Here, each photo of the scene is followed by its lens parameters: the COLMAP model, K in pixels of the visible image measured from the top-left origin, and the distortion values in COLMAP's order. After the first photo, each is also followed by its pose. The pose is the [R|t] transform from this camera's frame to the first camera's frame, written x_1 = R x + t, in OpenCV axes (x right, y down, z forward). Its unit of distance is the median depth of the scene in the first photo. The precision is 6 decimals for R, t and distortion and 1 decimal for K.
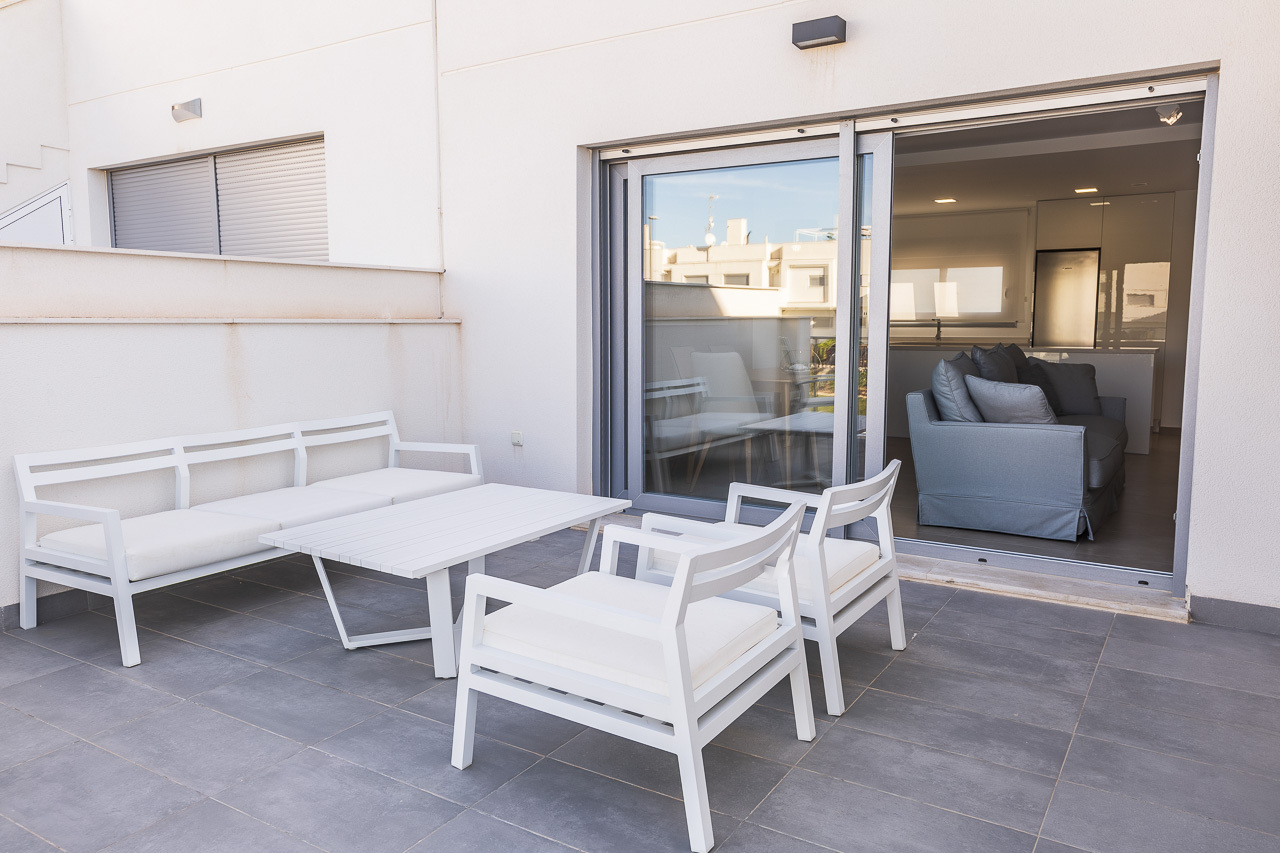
lens RADIAL K [[914.8, 0, 638.4], [0, 914.8, 423.3], [0, 0, 1]] dist [-0.014065, -0.006422]
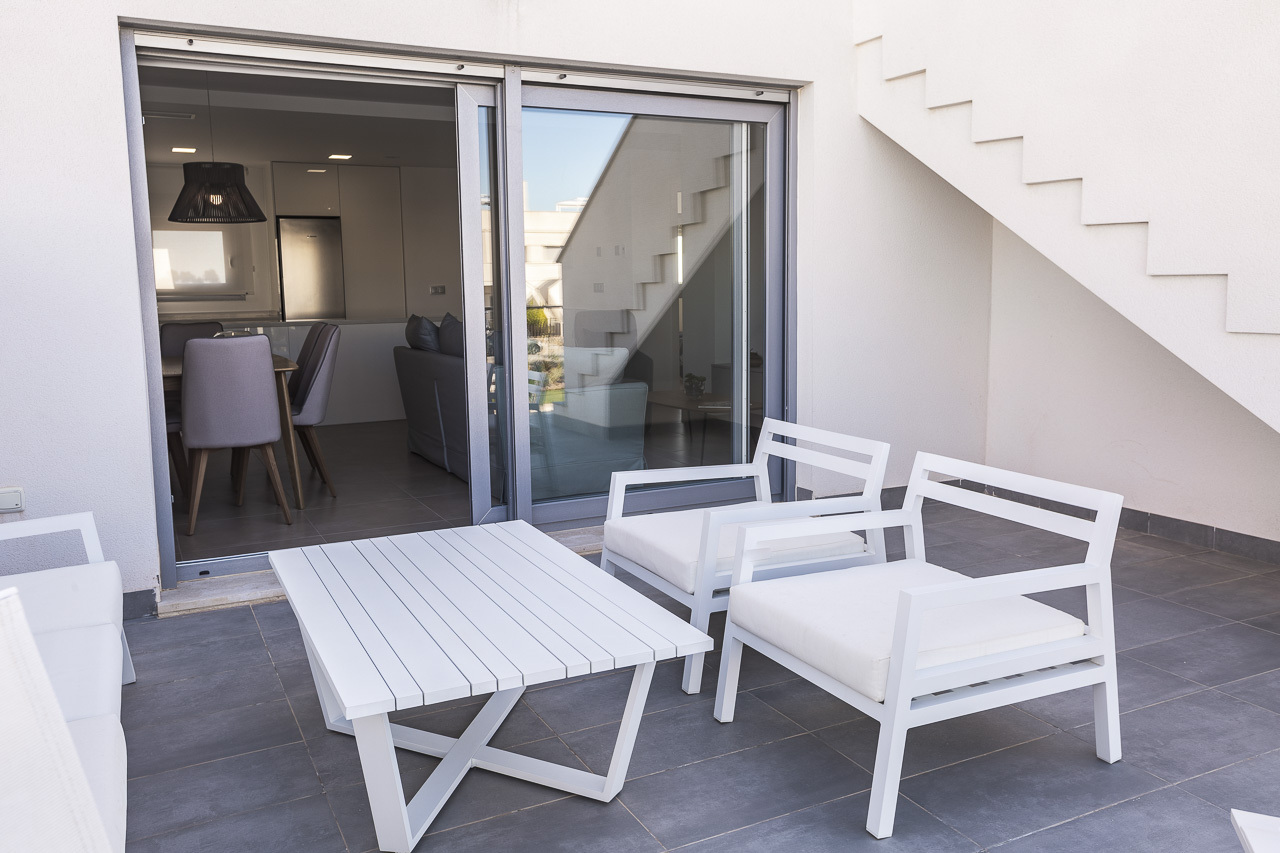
lens RADIAL K [[979.8, 0, 638.6], [0, 979.8, 423.6], [0, 0, 1]] dist [0.049129, -0.001487]
pose [[0.511691, -0.130359, 0.849222, -0.643524], [0.115178, 0.989908, 0.082555, -0.054340], [-0.851414, 0.055569, 0.521542, 0.448930]]
